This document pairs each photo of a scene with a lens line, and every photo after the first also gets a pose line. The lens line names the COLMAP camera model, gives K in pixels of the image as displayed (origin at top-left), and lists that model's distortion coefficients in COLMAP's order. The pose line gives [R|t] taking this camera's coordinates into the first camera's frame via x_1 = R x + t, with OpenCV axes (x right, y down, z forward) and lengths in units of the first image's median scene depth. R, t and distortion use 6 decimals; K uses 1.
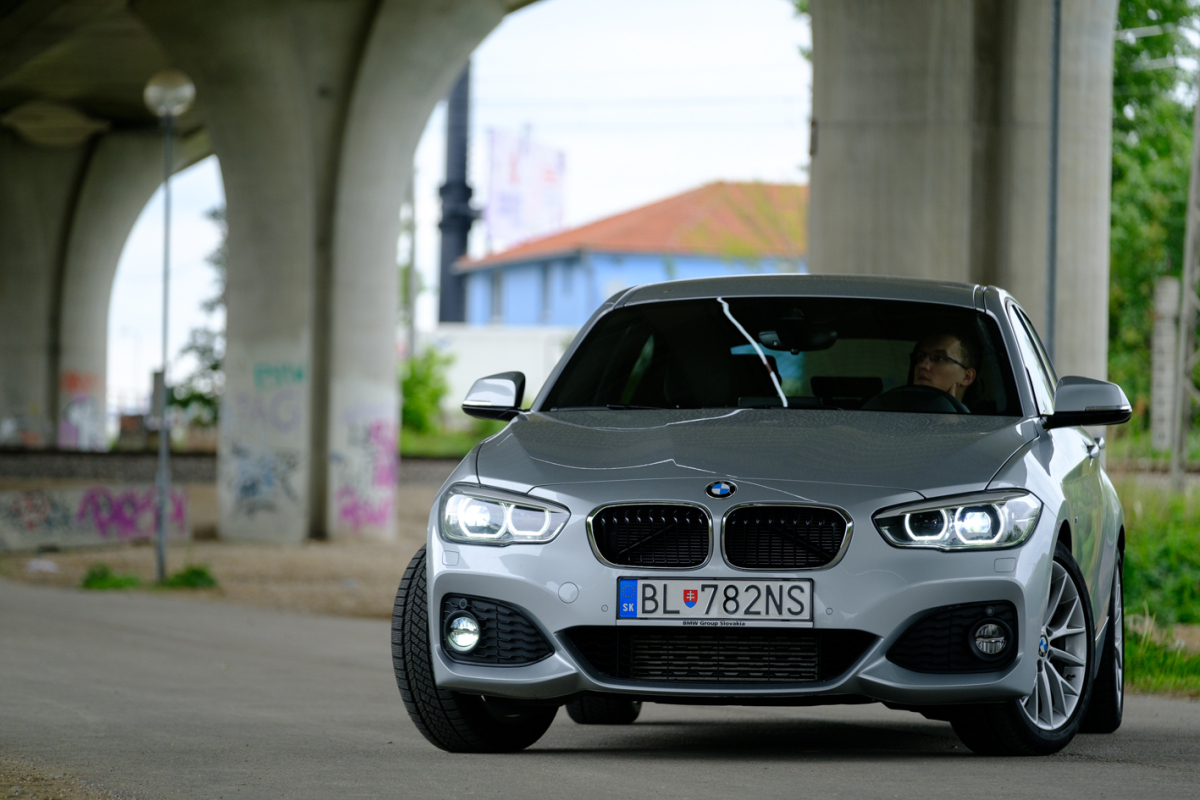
lens RADIAL K [[6392.3, 0, 600.0], [0, 6392.3, 400.0], [0, 0, 1]] dist [0.257047, -2.676351]
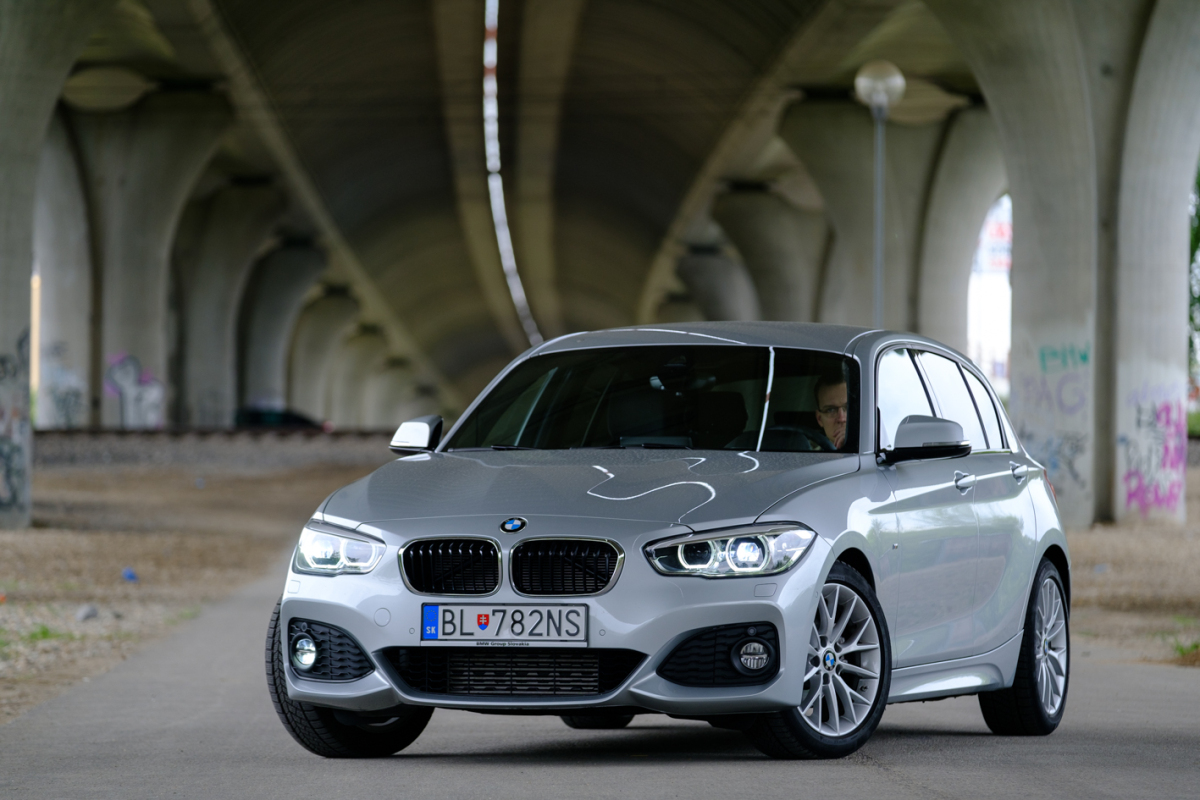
lens RADIAL K [[6733.7, 0, 668.5], [0, 6733.7, 400.1], [0, 0, 1]] dist [0.160382, -0.727375]
pose [[0.987075, -0.010851, -0.159893, 0.234598], [0.011797, 0.999918, 0.004972, -0.013565], [0.159825, -0.006794, 0.987122, -0.168148]]
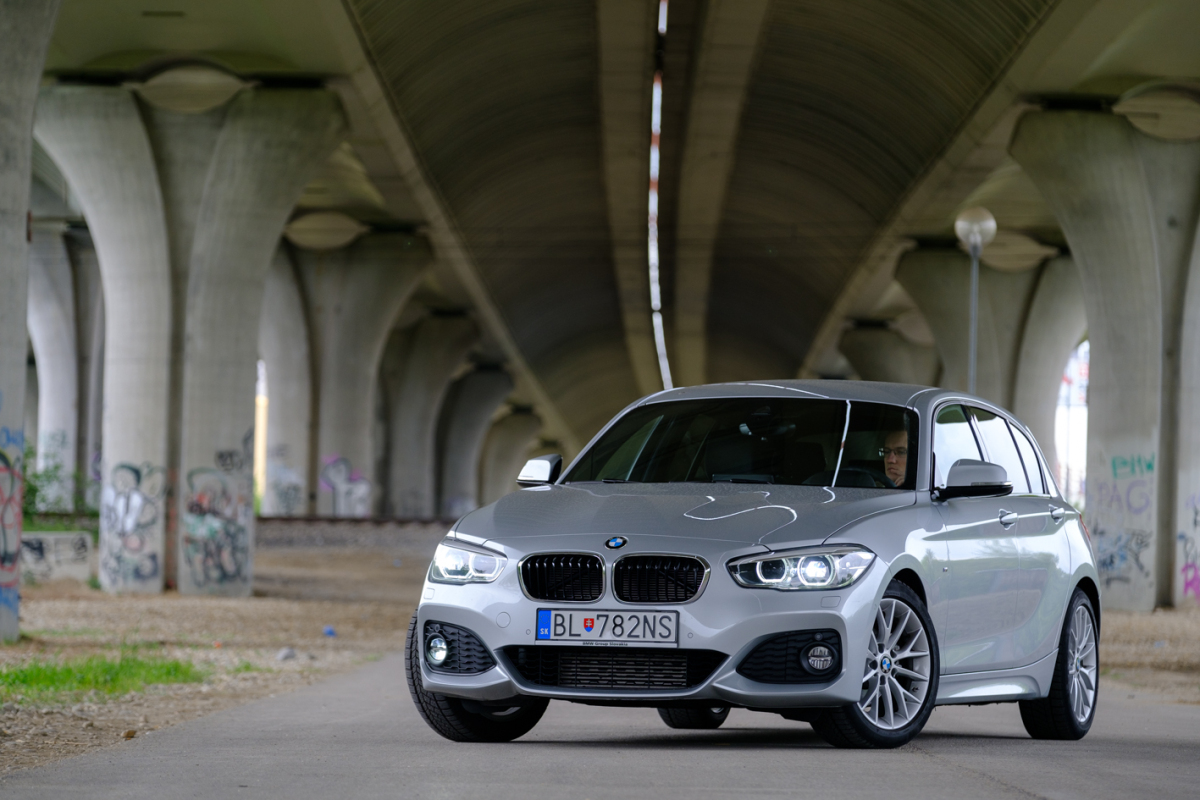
lens RADIAL K [[5716.9, 0, 600.0], [0, 5716.9, 400.0], [0, 0, 1]] dist [0.026041, -1.209798]
pose [[0.980559, 0.000930, -0.196221, 0.245462], [-0.004083, 0.999869, -0.015663, 0.002994], [0.196181, 0.016160, 0.980435, -0.157535]]
